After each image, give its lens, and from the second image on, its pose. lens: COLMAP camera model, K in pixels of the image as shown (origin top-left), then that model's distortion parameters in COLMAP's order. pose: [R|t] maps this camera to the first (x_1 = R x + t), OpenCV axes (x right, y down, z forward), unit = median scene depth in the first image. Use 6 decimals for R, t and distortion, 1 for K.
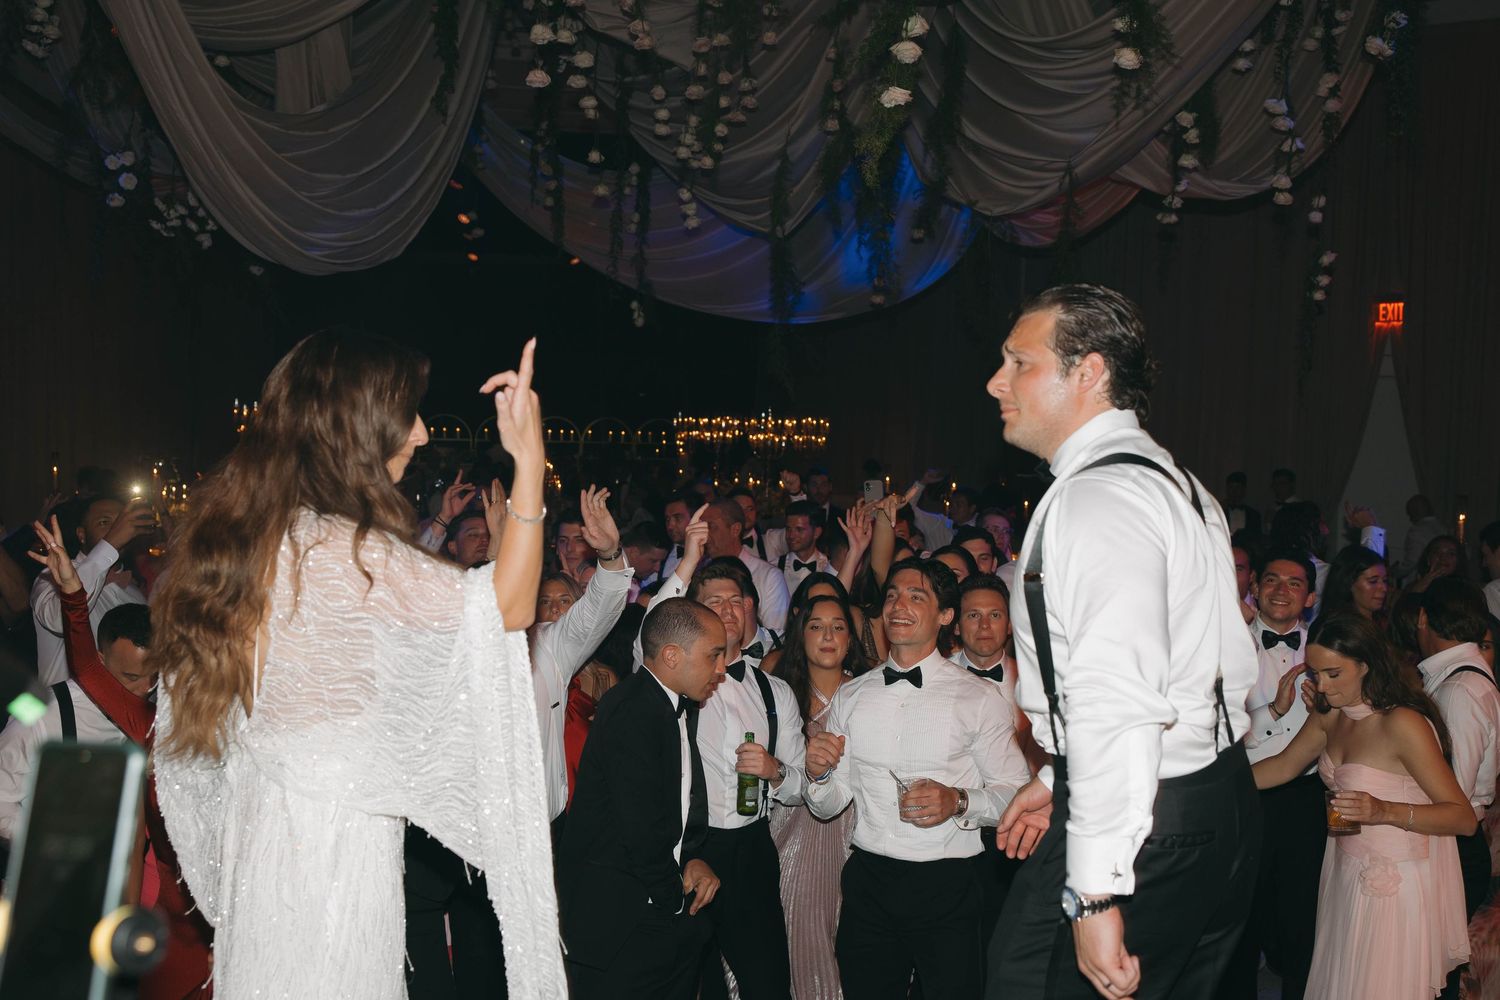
lens RADIAL K [[1634.6, 0, 758.0], [0, 1634.6, 497.2], [0, 0, 1]] dist [-0.015176, 0.000000]
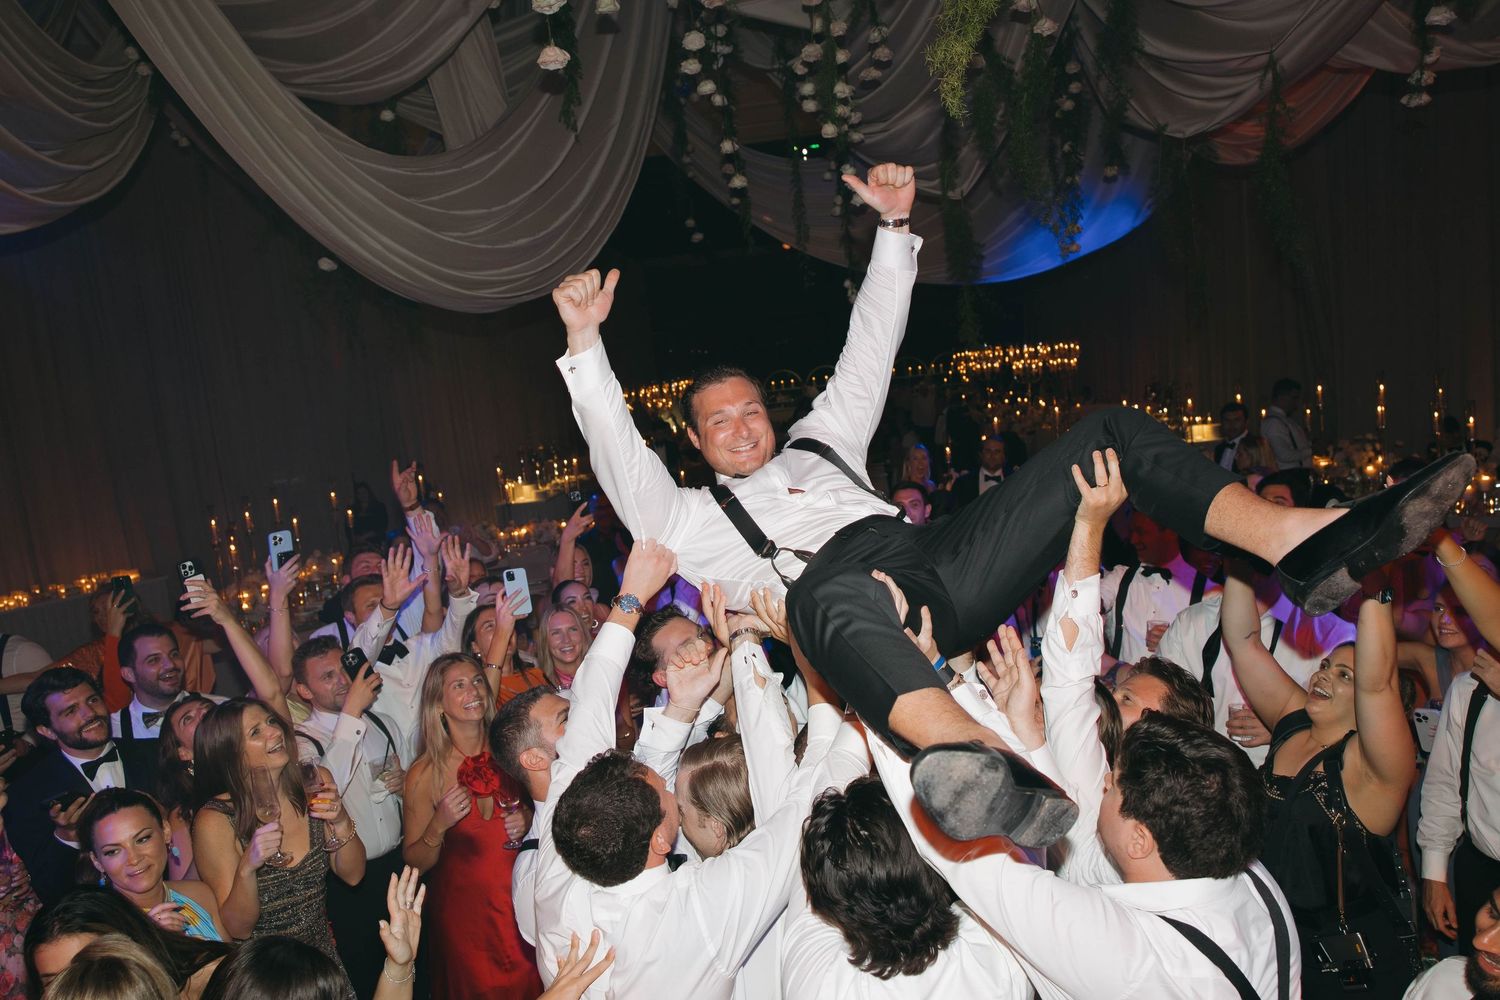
lens RADIAL K [[1184.5, 0, 750.5], [0, 1184.5, 493.1], [0, 0, 1]] dist [-0.020299, 0.042319]
pose [[0.962374, -0.097973, -0.253453, 0.061320], [0.116159, 0.991549, 0.057778, -0.047897], [0.245650, -0.085045, 0.965621, 0.320064]]
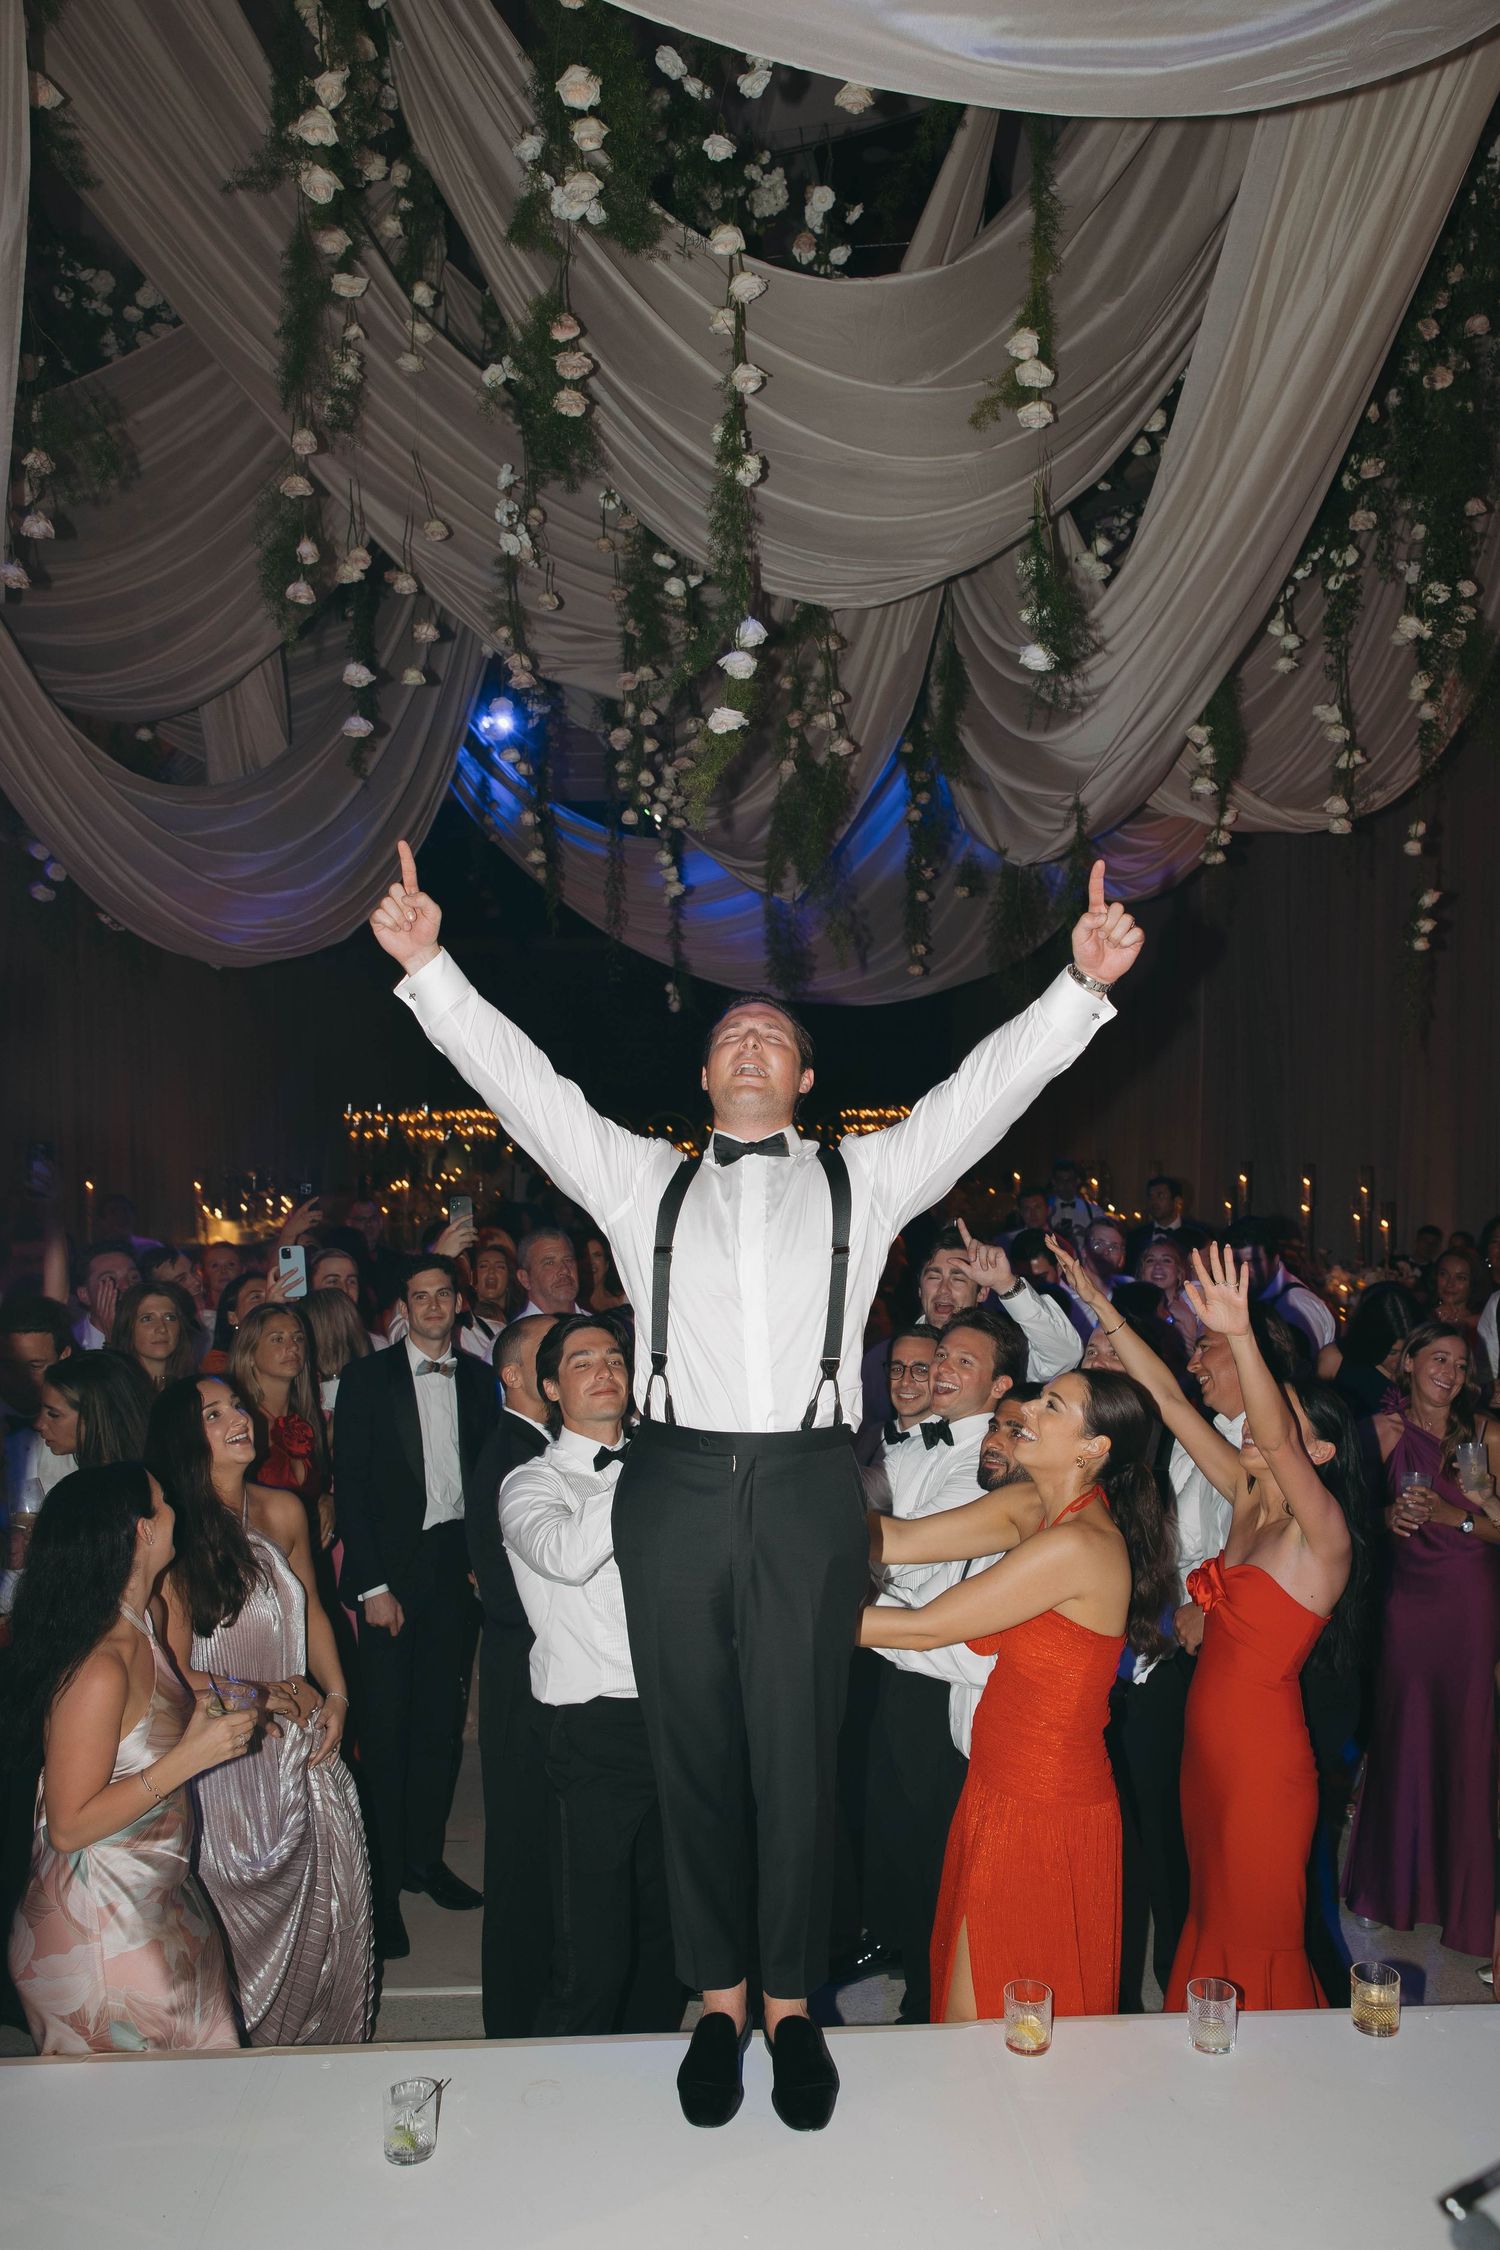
lens RADIAL K [[1776.7, 0, 757.4], [0, 1776.7, 1101.4], [0, 0, 1]] dist [-0.020299, 0.042319]
pose [[0.989995, -0.027572, -0.138384, 0.139478], [0.020362, 0.998374, -0.053249, -0.006278], [0.139627, 0.049898, 0.988946, 0.091508]]
